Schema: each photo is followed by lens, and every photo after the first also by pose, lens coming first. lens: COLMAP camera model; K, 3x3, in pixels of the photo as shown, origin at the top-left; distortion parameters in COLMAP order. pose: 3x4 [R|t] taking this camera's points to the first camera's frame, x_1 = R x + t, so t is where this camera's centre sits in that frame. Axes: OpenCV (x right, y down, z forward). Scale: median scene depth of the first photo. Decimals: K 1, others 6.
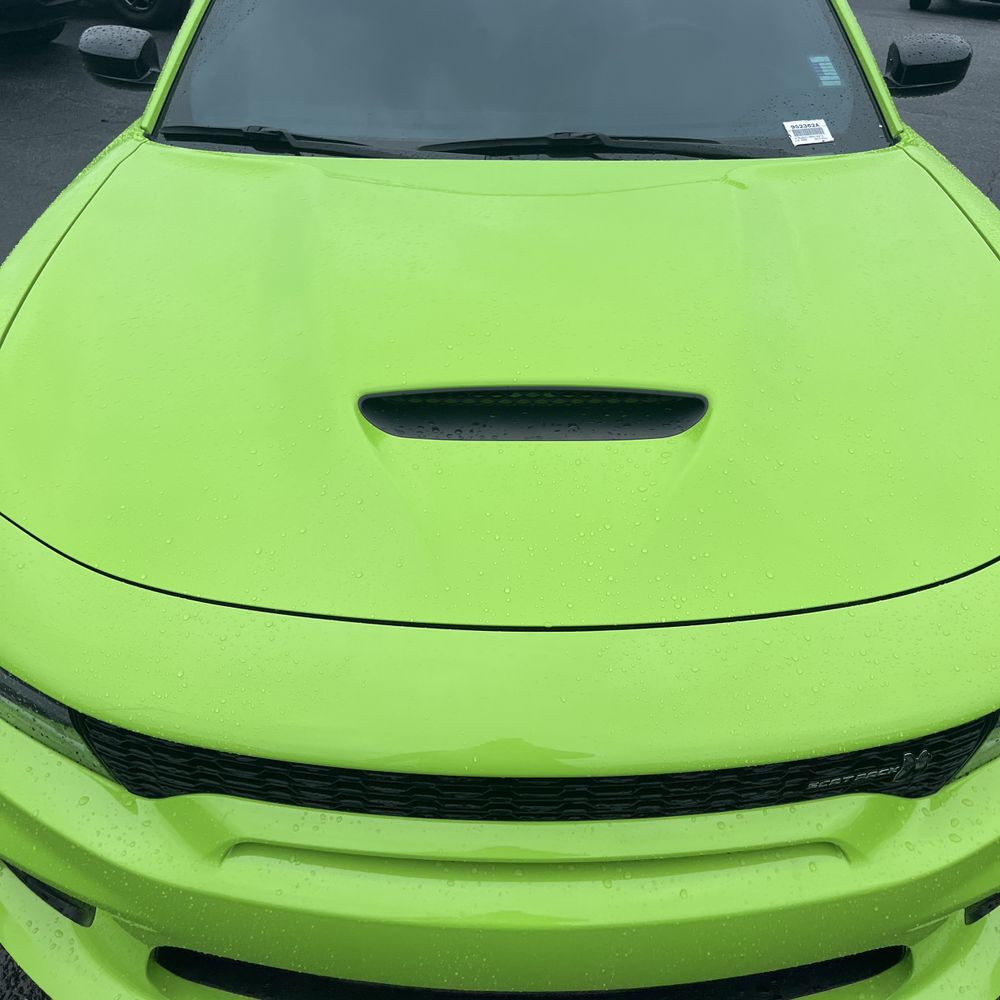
lens RADIAL K [[1014.6, 0, 495.7], [0, 1014.6, 503.1], [0, 0, 1]] dist [0.021032, 0.000000]
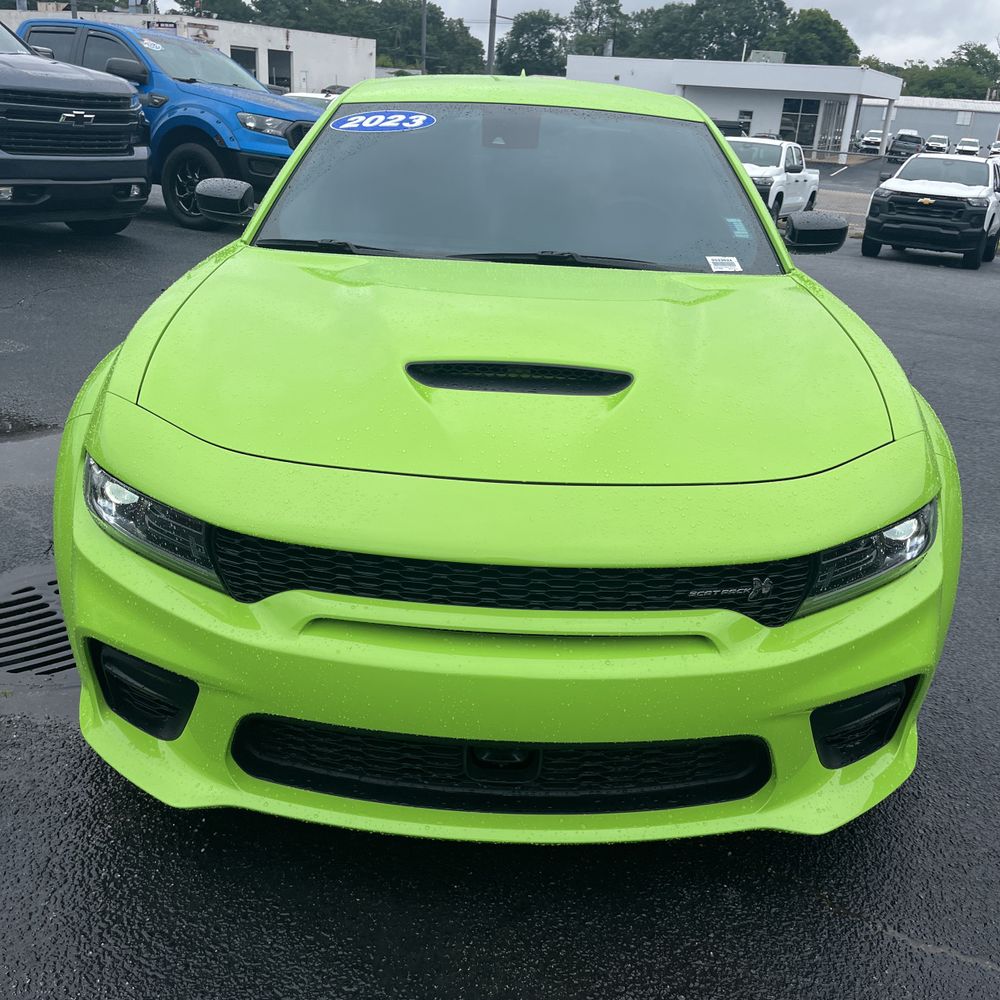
lens RADIAL K [[1014.6, 0, 505.9], [0, 1014.6, 496.1], [0, 0, 1]] dist [0.021032, 0.000000]
pose [[0.999043, 0.040990, 0.015292, 0.000906], [-0.036632, 0.974845, -0.219853, 0.261334], [-0.023919, 0.219082, 0.975413, -0.277778]]
